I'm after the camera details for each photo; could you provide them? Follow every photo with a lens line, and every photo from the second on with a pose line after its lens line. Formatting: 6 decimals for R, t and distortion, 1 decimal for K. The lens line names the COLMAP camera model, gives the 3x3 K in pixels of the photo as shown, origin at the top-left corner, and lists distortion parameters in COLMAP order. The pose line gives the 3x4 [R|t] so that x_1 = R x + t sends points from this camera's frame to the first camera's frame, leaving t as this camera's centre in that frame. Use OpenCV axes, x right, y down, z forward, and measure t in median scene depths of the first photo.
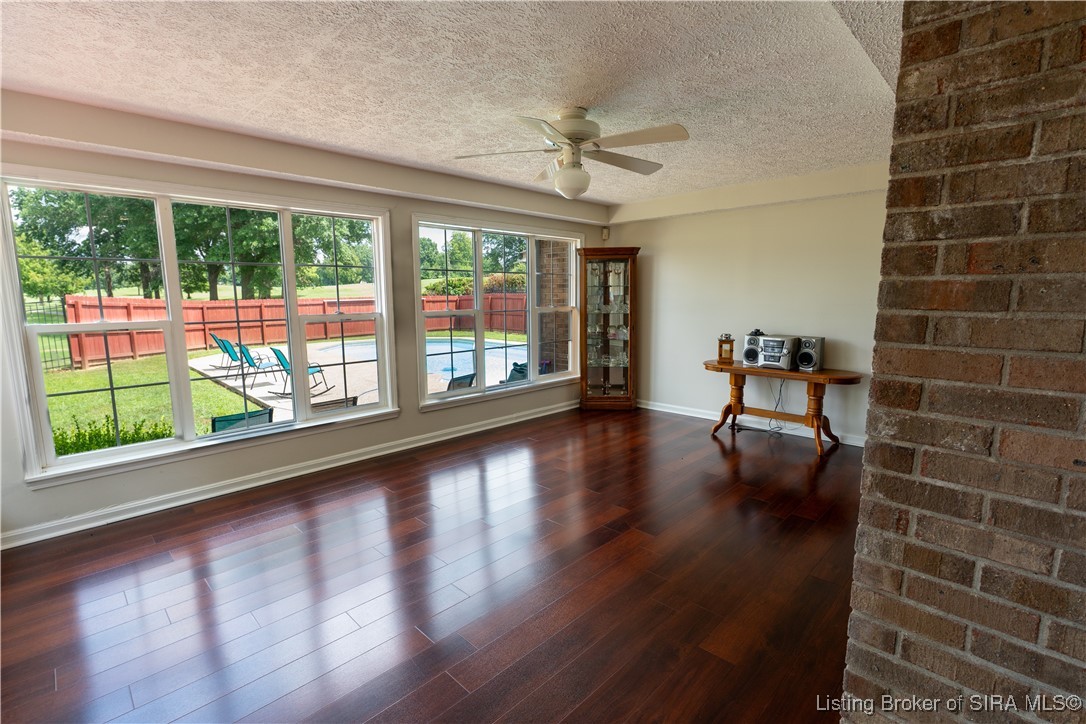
lens RADIAL K [[497.9, 0, 545.5], [0, 497.9, 363.6], [0, 0, 1]] dist [-0.010303, 0.000585]
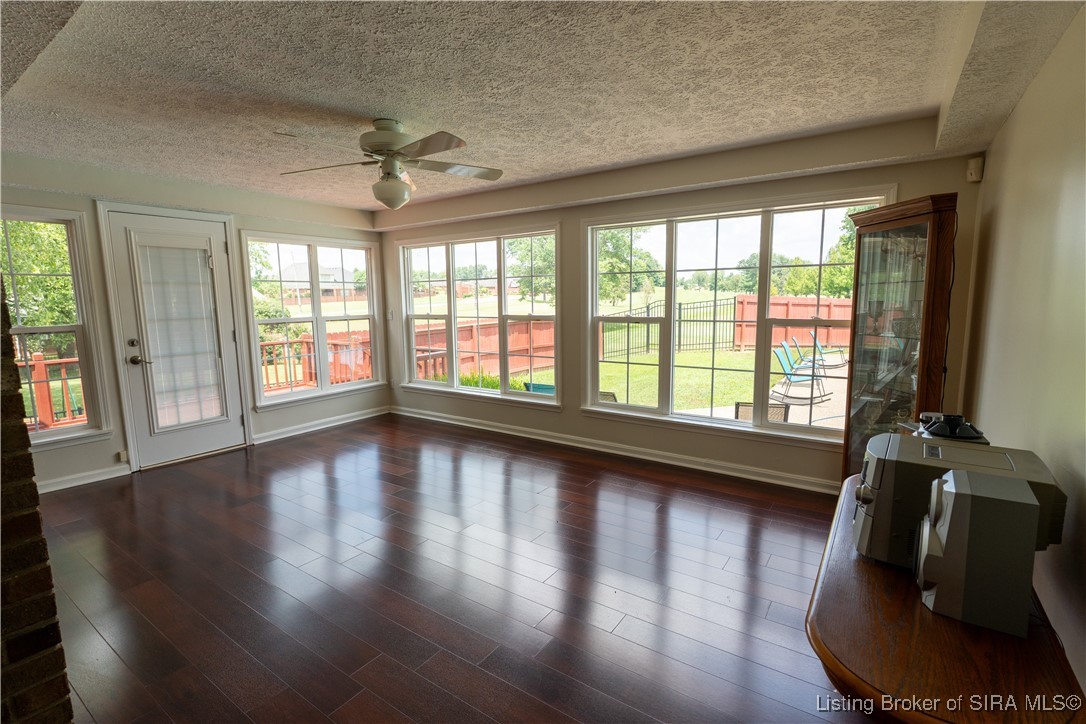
lens RADIAL K [[497.9, 0, 545.5], [0, 497.9, 363.6], [0, 0, 1]] dist [-0.010303, 0.000585]
pose [[0.179015, 0.132423, -0.974894, 0.600448], [-0.124655, 0.985967, 0.111038, -0.092431], [0.975917, 0.101648, 0.193010, 0.604488]]
